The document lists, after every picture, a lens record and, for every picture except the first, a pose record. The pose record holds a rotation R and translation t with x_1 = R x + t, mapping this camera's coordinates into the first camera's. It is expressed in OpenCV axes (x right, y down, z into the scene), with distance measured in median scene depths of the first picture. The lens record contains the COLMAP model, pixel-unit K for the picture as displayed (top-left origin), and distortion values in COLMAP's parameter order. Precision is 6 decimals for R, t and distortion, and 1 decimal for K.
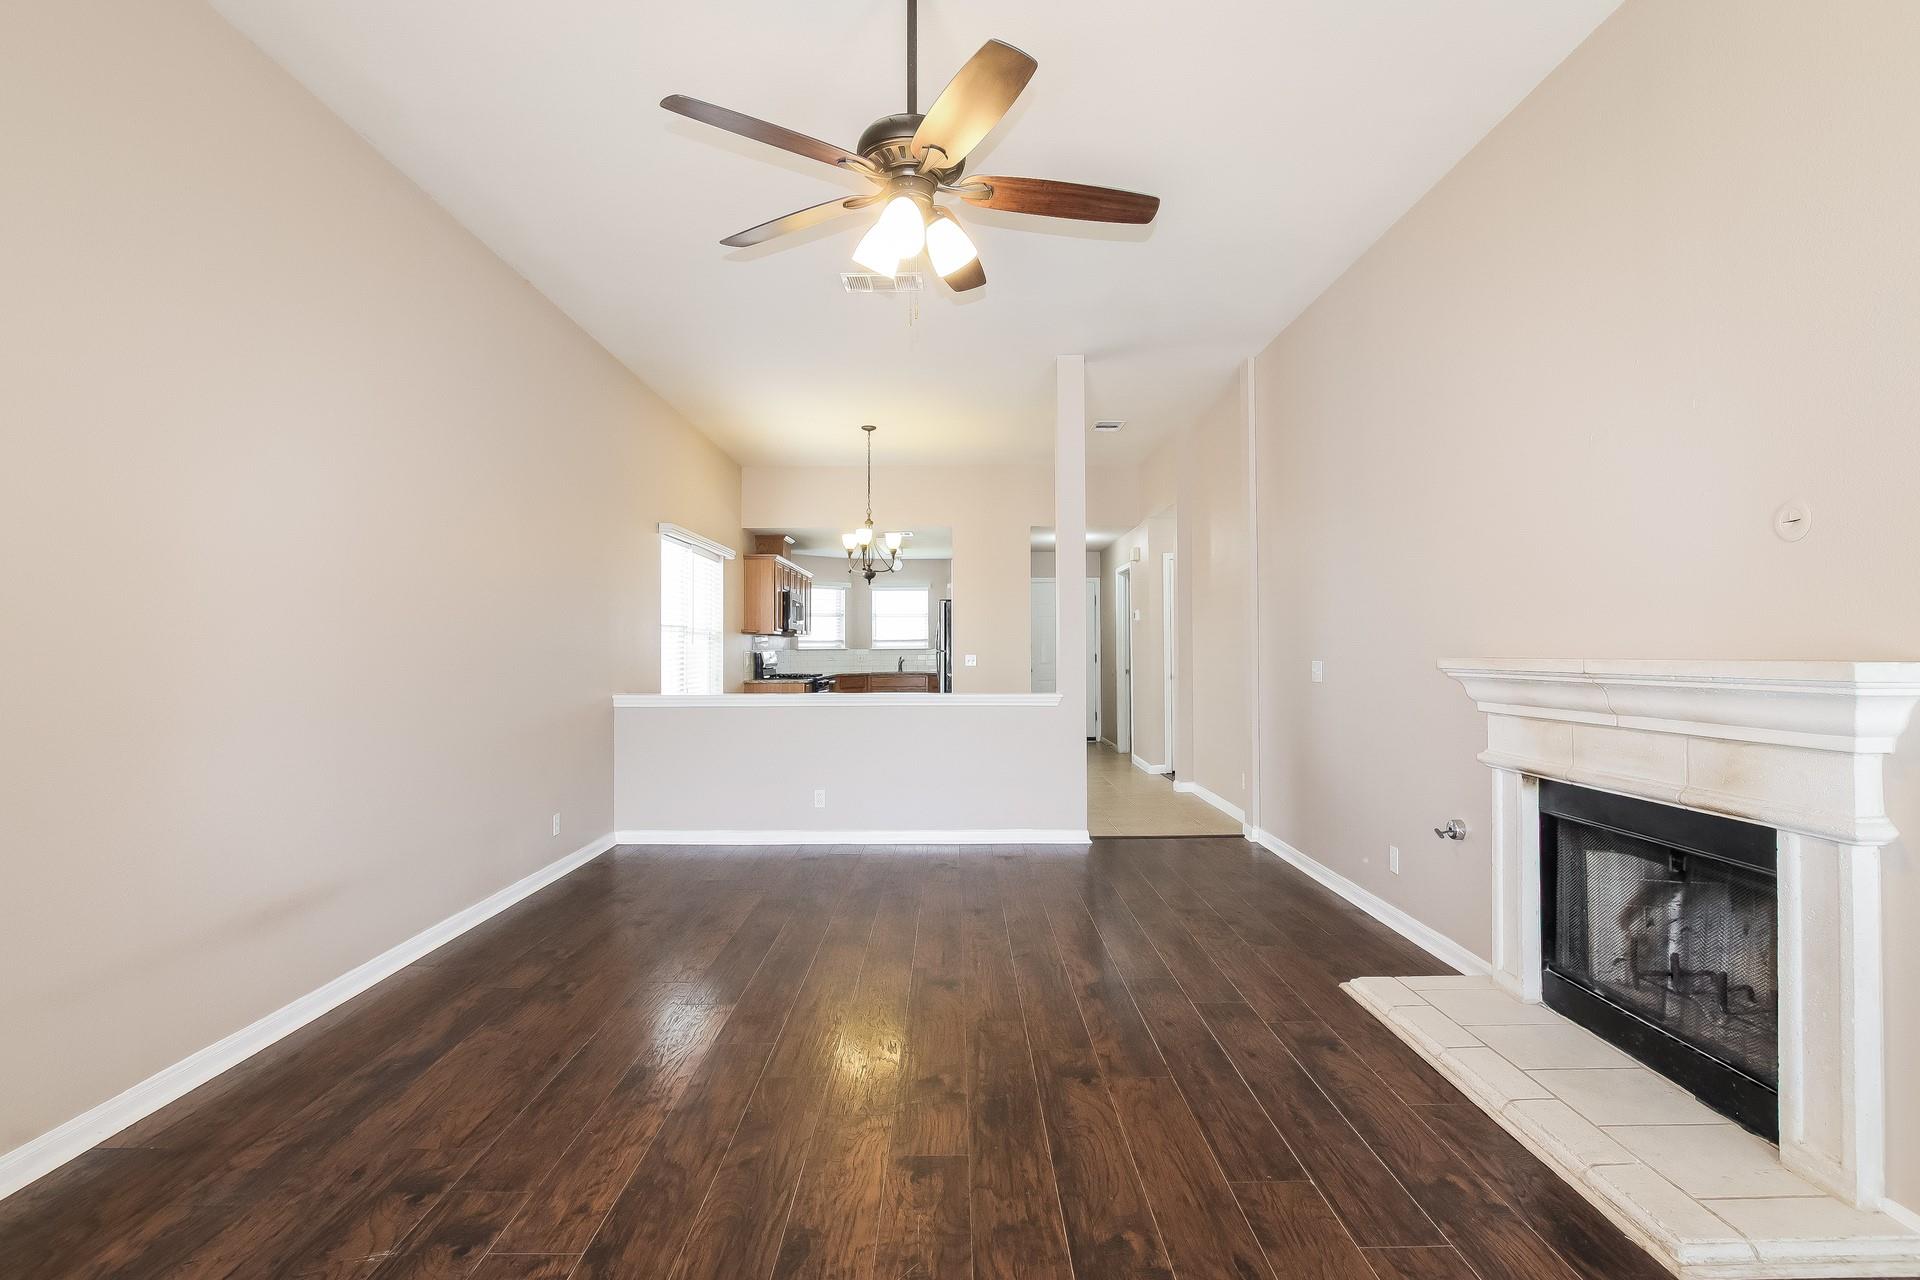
lens RADIAL K [[901.7, 0, 966.2], [0, 901.7, 652.5], [0, 0, 1]] dist [-0.022693, 0.005411]
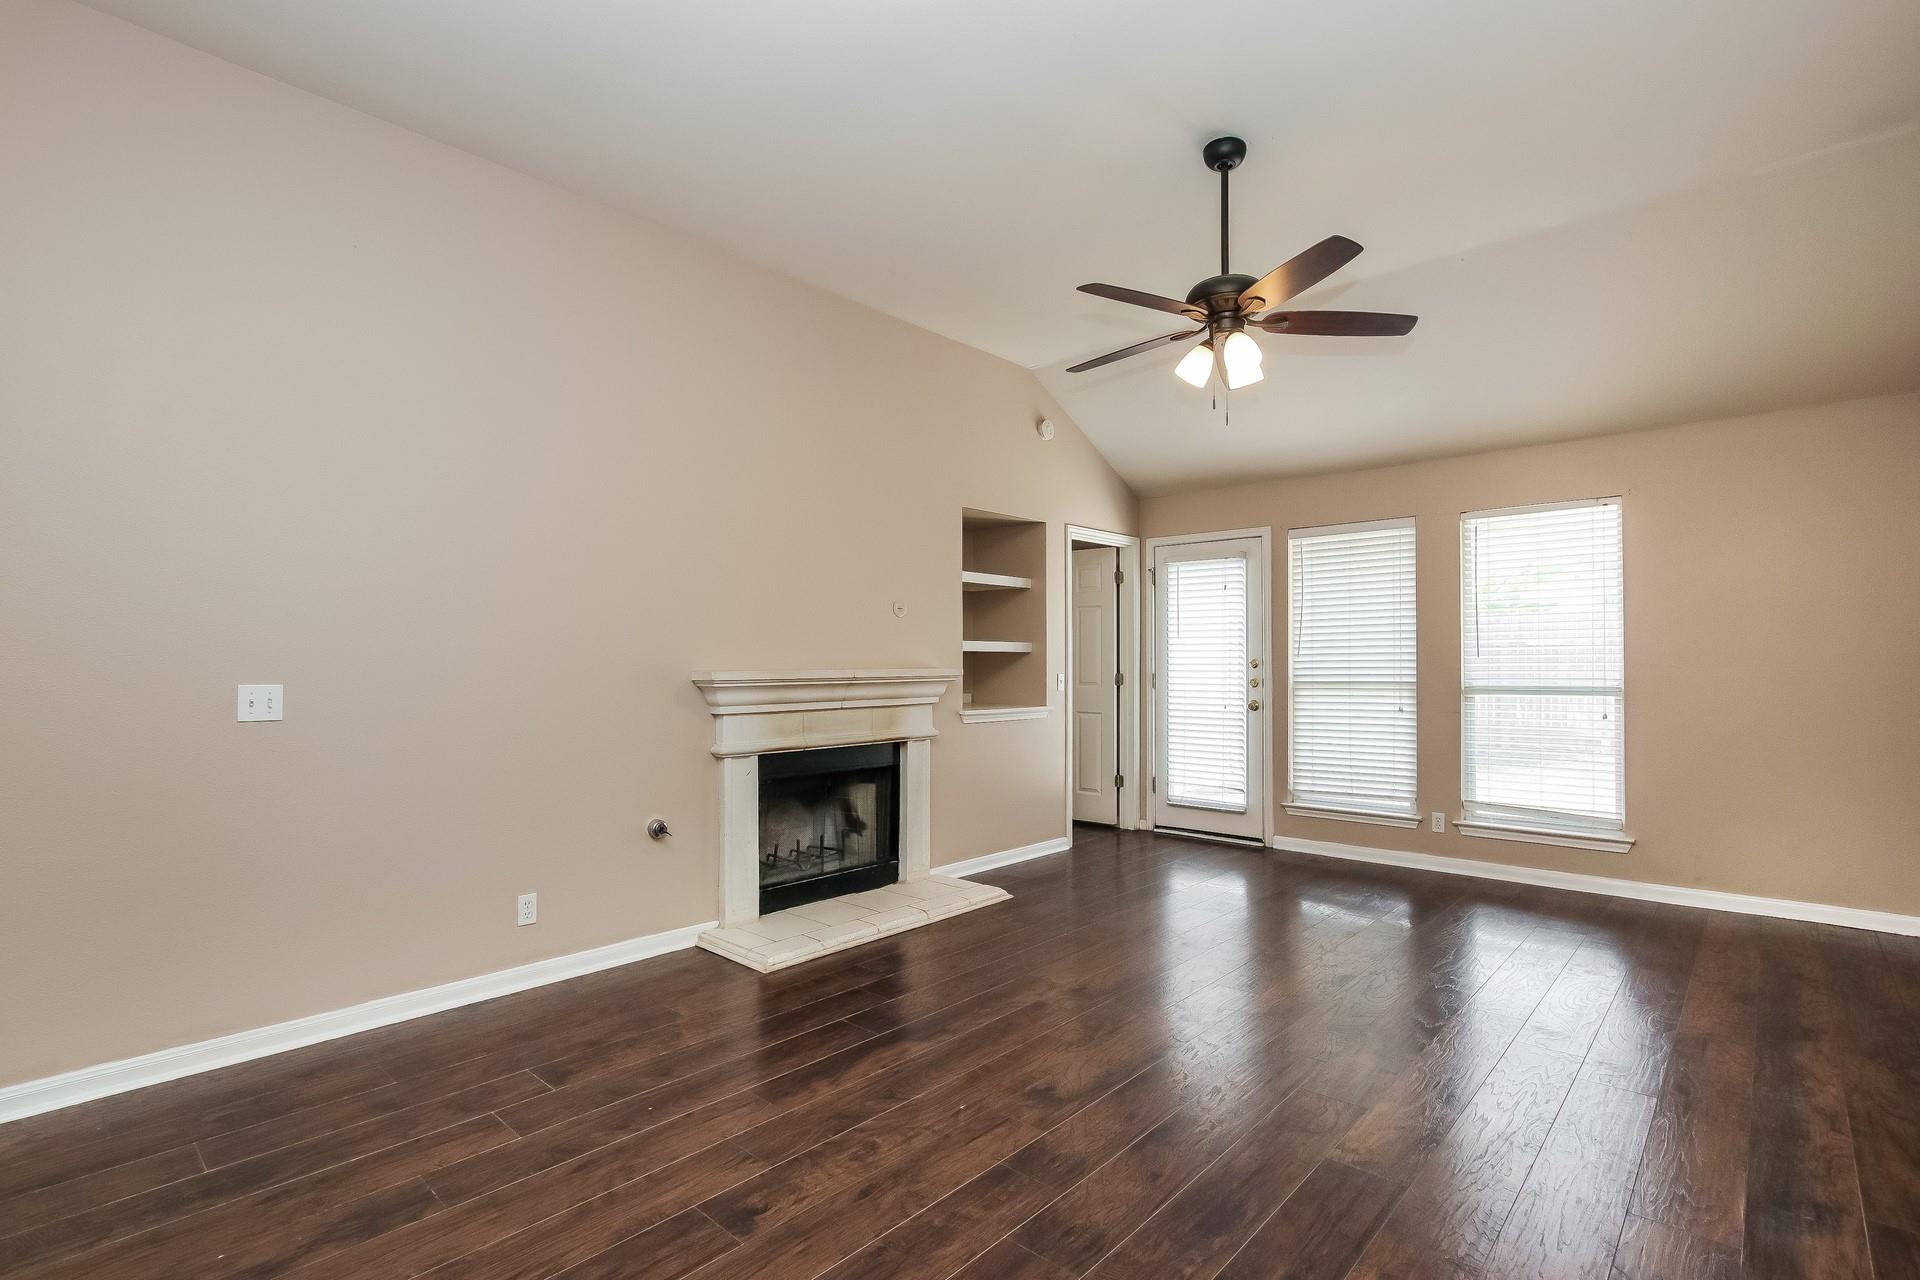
lens RADIAL K [[901.7, 0, 966.2], [0, 901.7, 652.5], [0, 0, 1]] dist [-0.022693, 0.005411]
pose [[-0.729009, 0.010605, 0.684422, -0.597953], [0.003681, 0.999926, -0.011572, -0.004011], [-0.684494, -0.005917, -0.728994, 1.905113]]
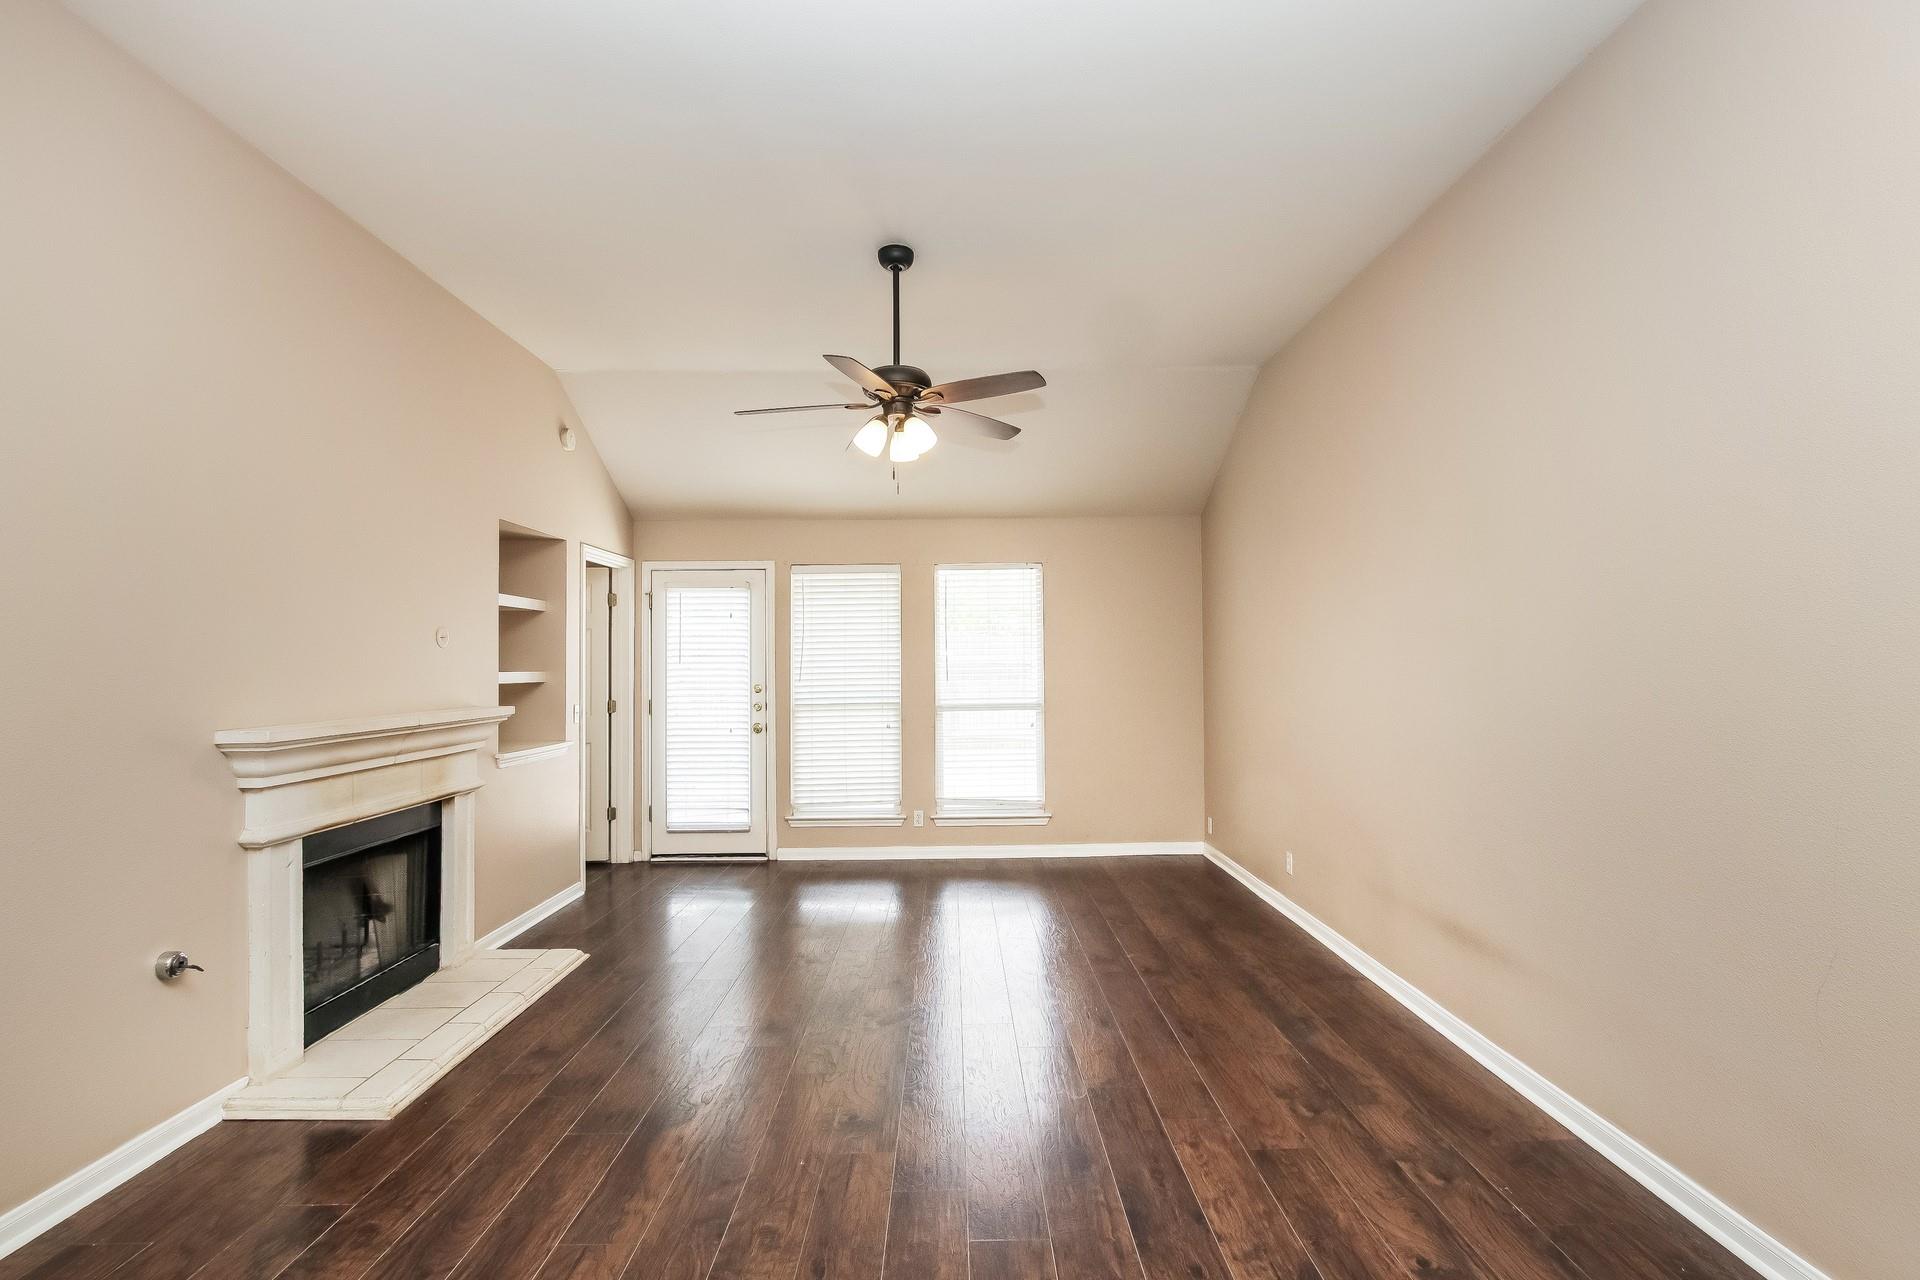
lens RADIAL K [[901.7, 0, 966.2], [0, 901.7, 652.5], [0, 0, 1]] dist [-0.022693, 0.005411]
pose [[-0.999940, 0.010942, -0.000839, -0.150891], [0.010951, 0.999871, -0.011785, -0.059243], [0.000710, -0.011794, -0.999930, 2.153353]]
